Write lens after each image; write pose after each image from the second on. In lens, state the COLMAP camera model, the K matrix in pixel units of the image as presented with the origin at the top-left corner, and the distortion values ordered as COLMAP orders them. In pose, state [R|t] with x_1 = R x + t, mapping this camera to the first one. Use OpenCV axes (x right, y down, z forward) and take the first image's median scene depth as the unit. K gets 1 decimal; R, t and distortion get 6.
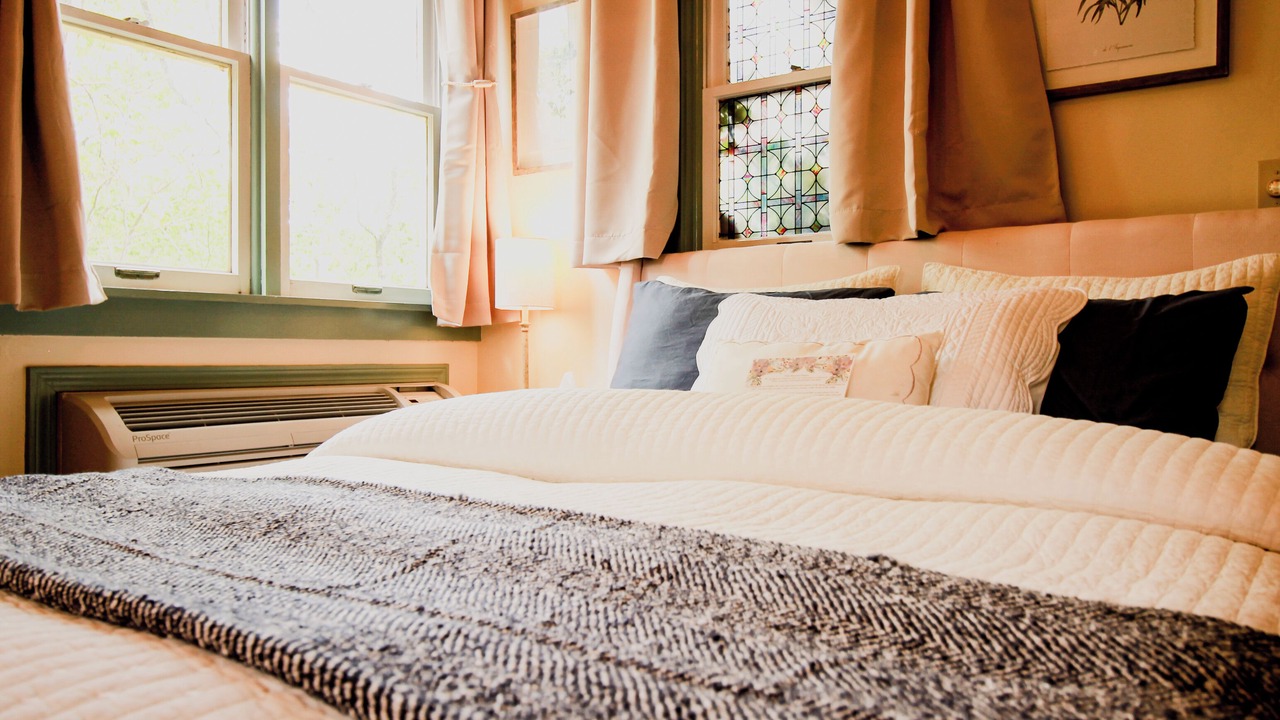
lens RADIAL K [[928.4, 0, 657.0], [0, 928.4, 359.0], [0, 0, 1]] dist [0.007347, -0.001874]
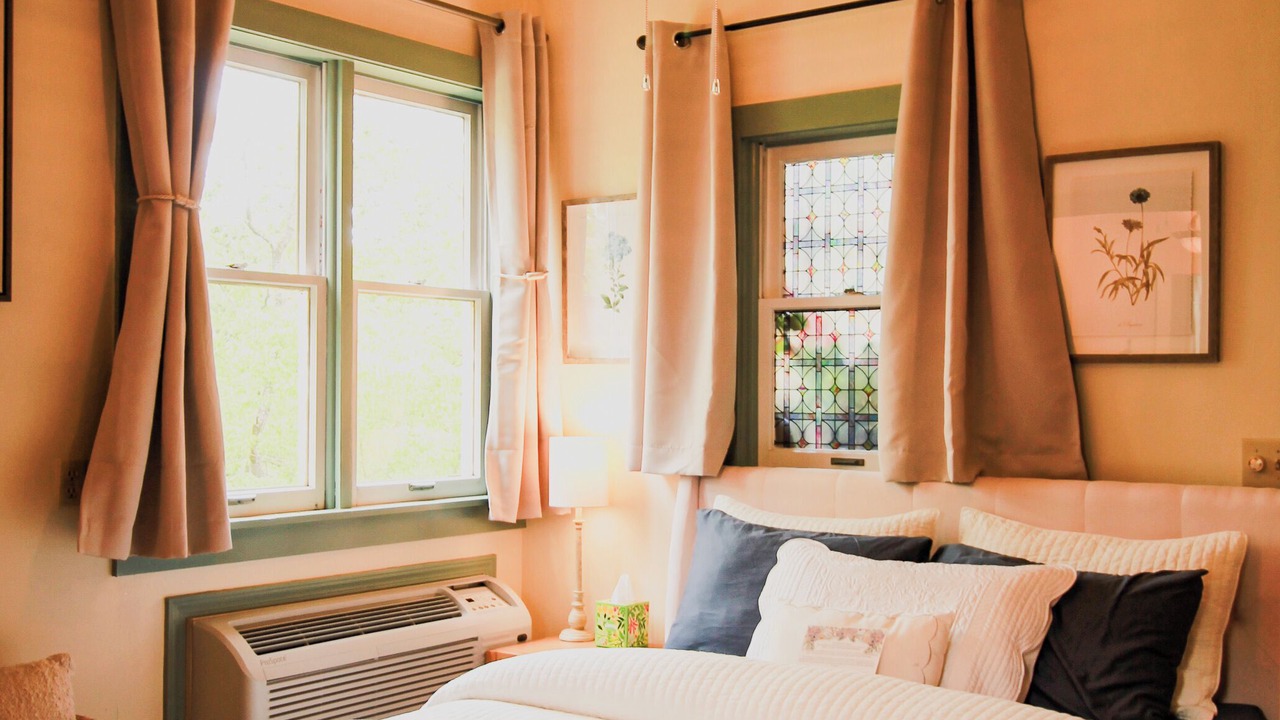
lens RADIAL K [[1371.0, 0, 639.3], [0, 1371.0, 390.8], [0, 0, 1]] dist [-0.002288, 0.021857]
pose [[0.999824, 0.003639, -0.018421, -0.064605], [-0.003823, 0.999943, -0.009962, -0.210539], [0.018384, 0.010030, 0.999781, -0.609325]]
